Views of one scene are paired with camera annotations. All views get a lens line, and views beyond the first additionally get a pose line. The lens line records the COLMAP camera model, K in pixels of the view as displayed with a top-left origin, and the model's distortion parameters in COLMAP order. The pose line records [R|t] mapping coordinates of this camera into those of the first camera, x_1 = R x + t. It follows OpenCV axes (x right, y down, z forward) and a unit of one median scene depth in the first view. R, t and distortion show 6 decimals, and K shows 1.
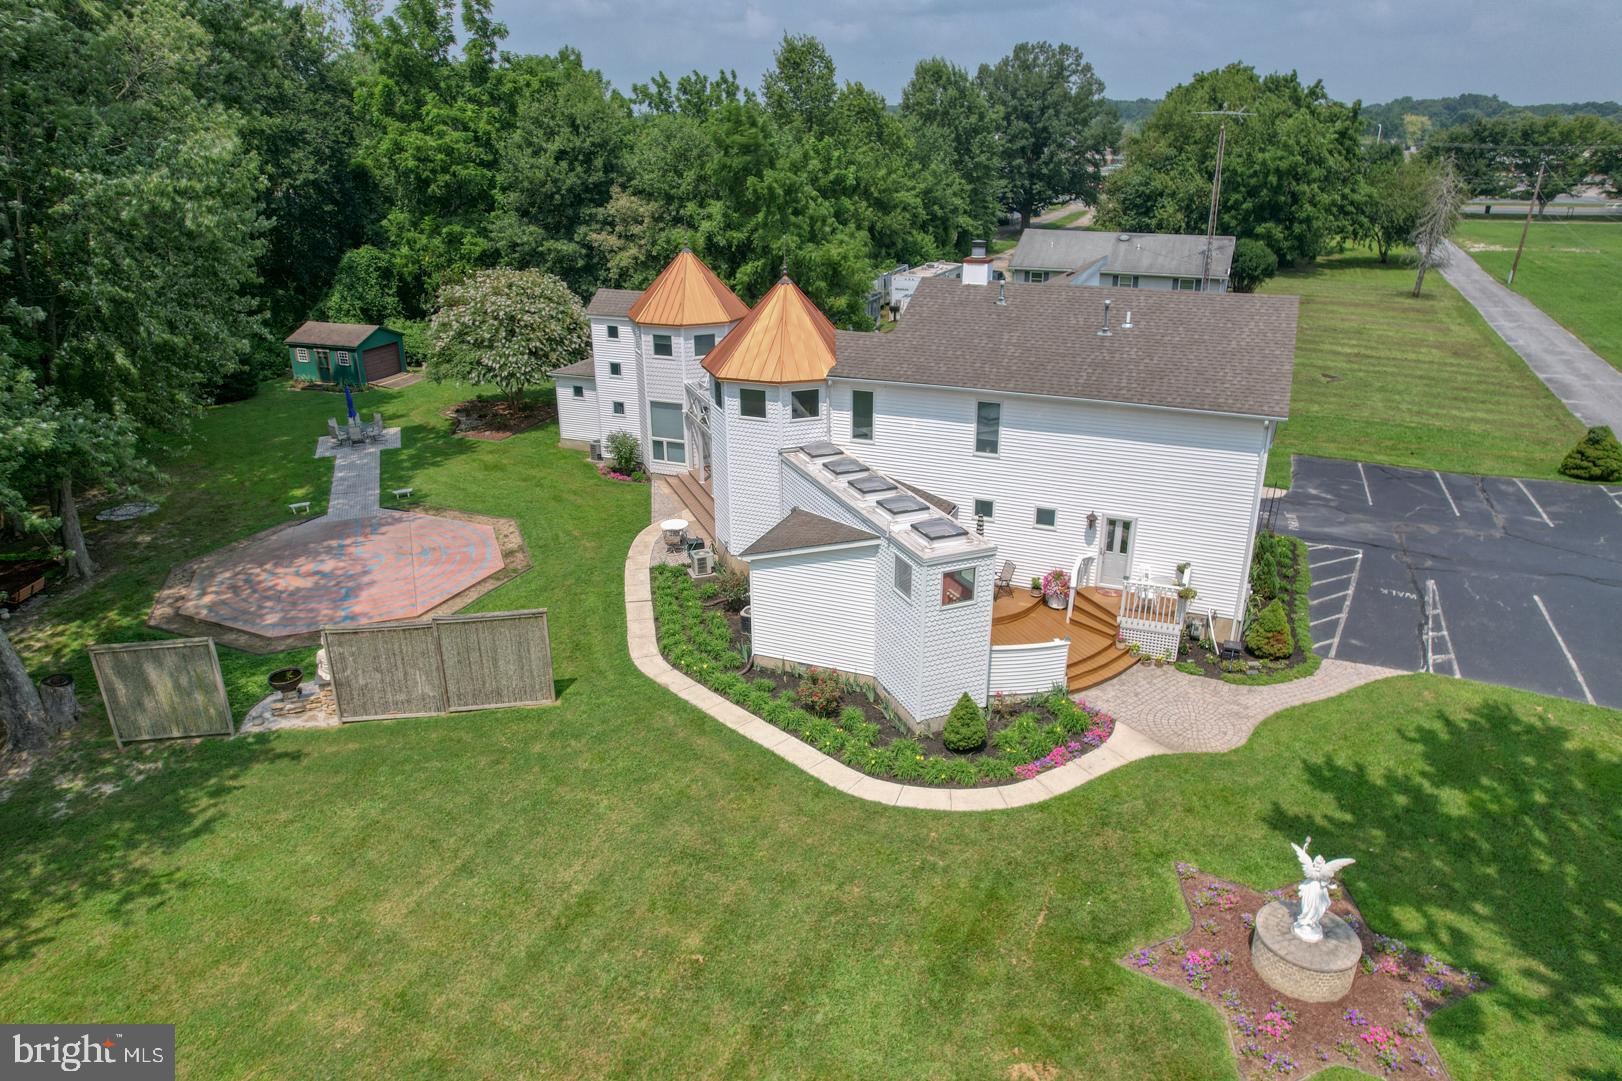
lens RADIAL K [[1045.4, 0, 822.0], [0, 1045.4, 546.5], [0, 0, 1]] dist [-0.046013, 0.003807]
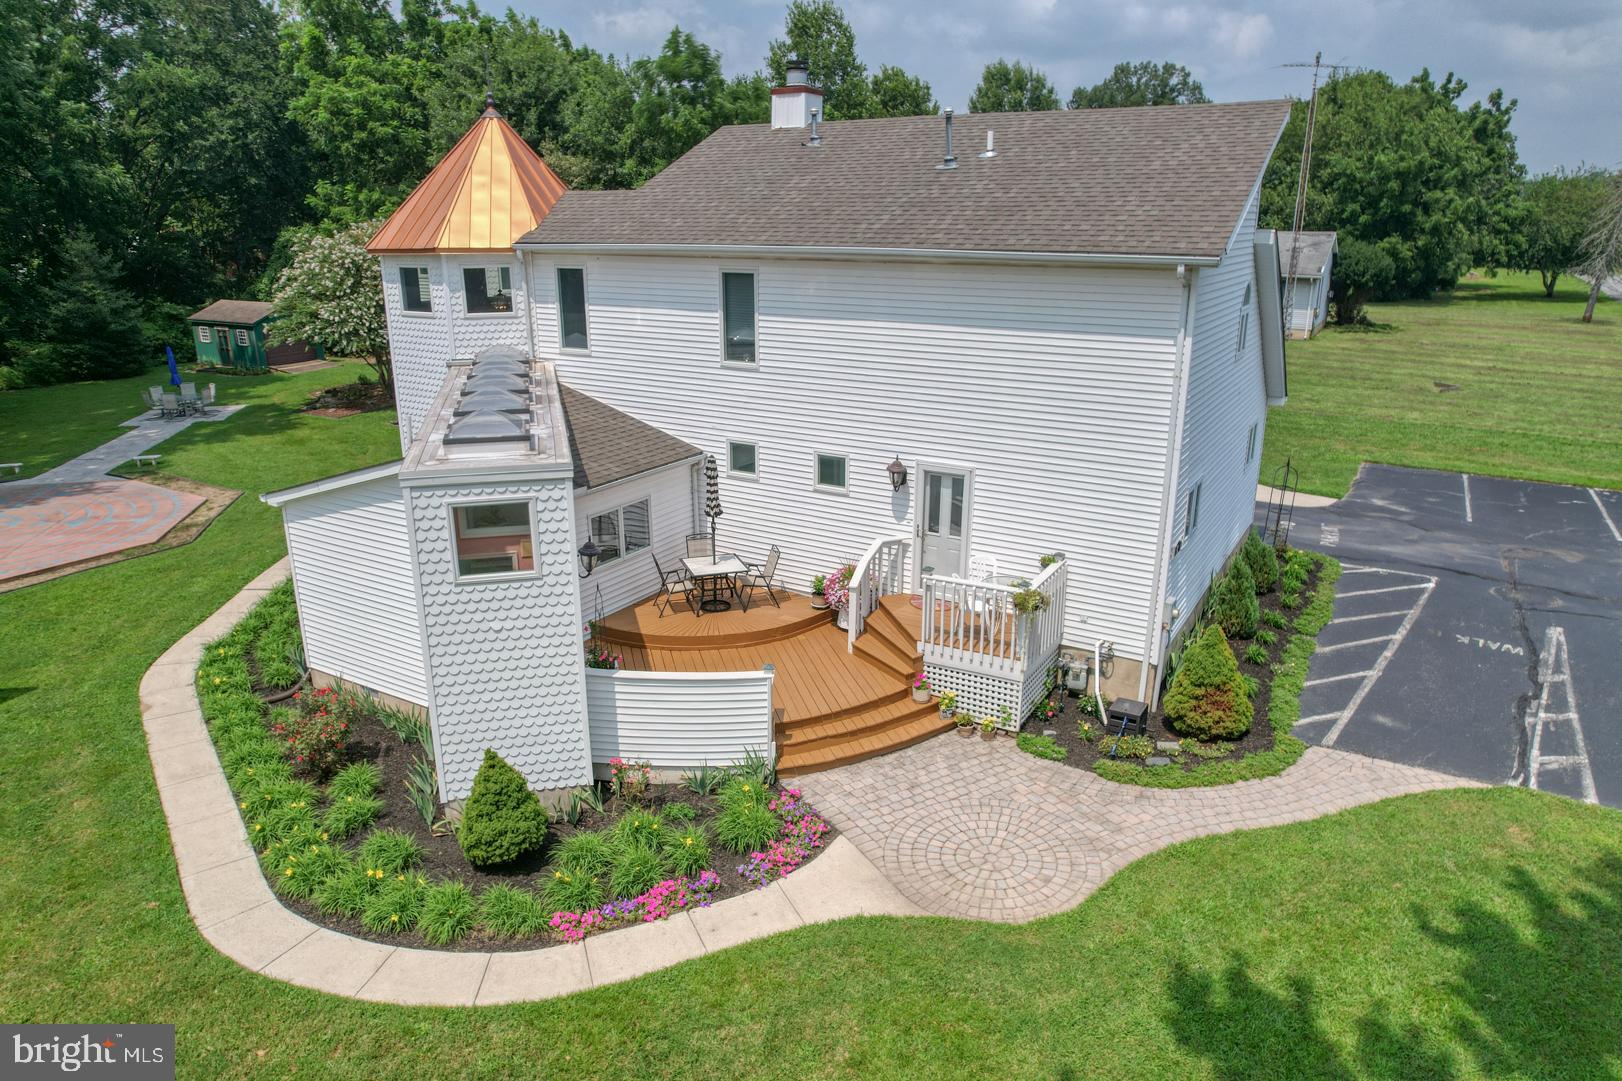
lens RADIAL K [[1057.5, 0, 811.0], [0, 1057.5, 540.5], [0, 0, 1]] dist [-0.064920, 0.052912]
pose [[0.990127, 0.046746, -0.132148, 0.275544], [-0.056879, 0.995637, -0.073970, 0.053876], [0.128114, 0.080757, 0.988466, 0.404147]]
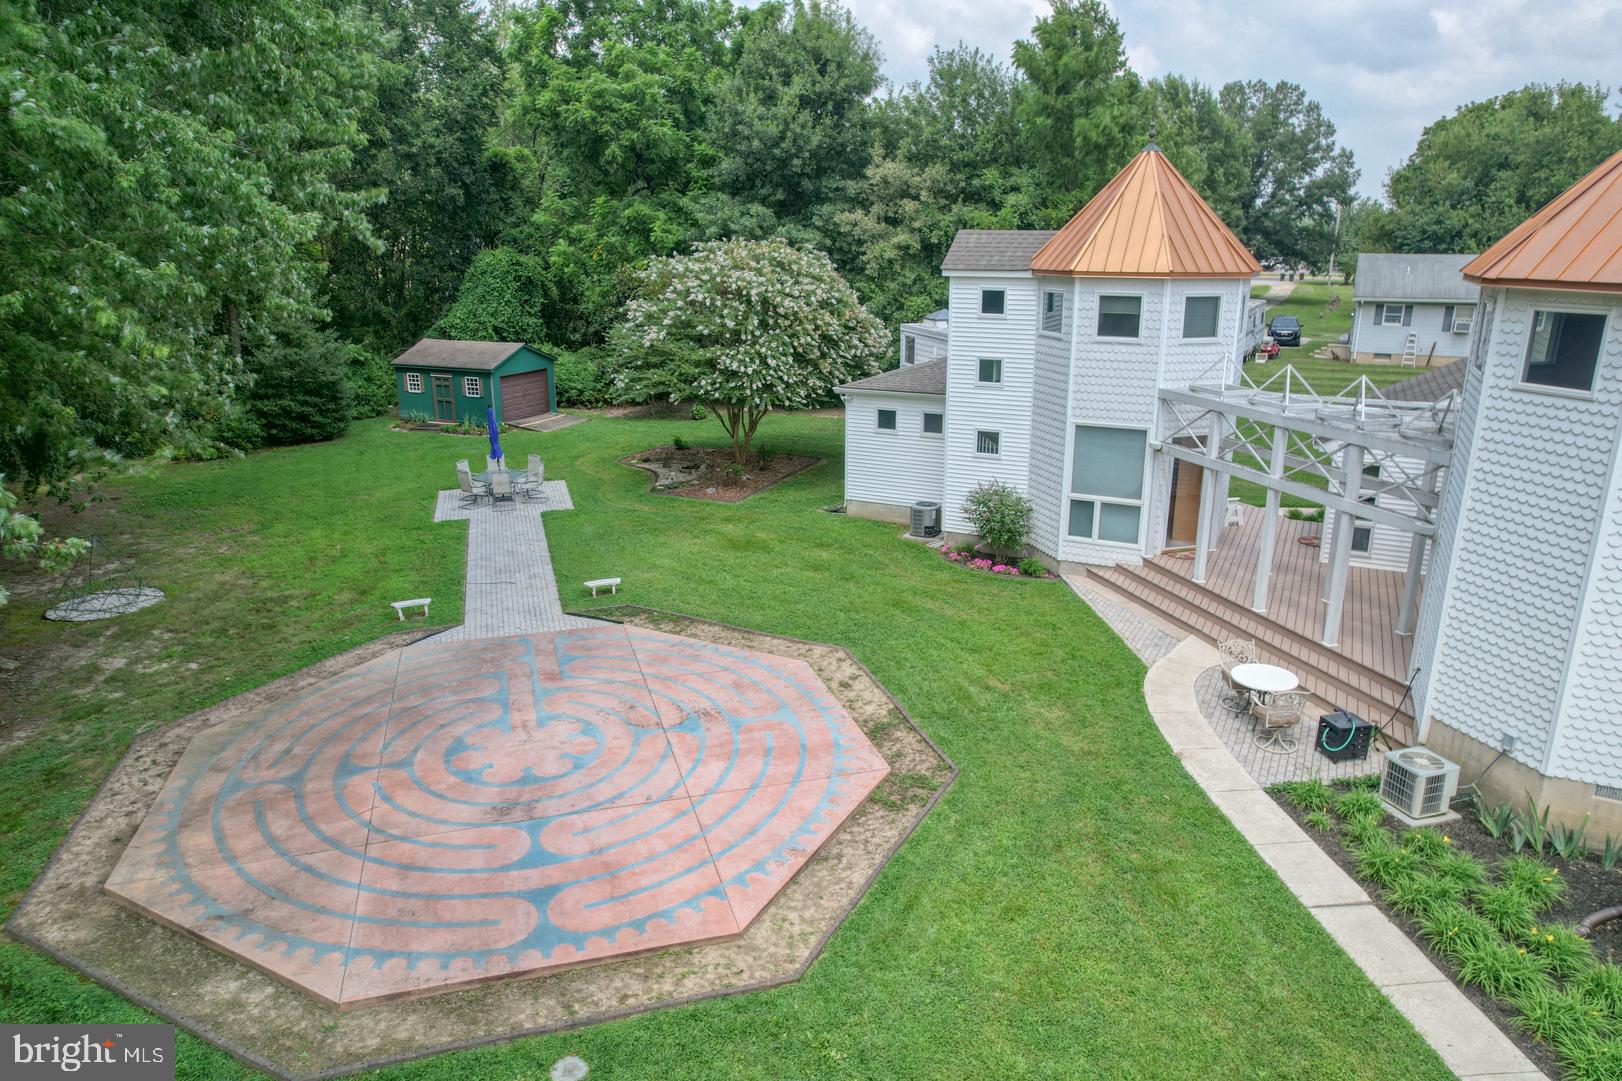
lens RADIAL K [[1049.5, 0, 827.9], [0, 1049.5, 532.4], [0, 0, 1]] dist [-0.037735, 0.001379]
pose [[0.997785, 0.022332, -0.062664, -0.352865], [-0.028845, 0.994050, -0.105041, -0.035696], [0.059945, 0.106615, 0.992492, 0.650956]]
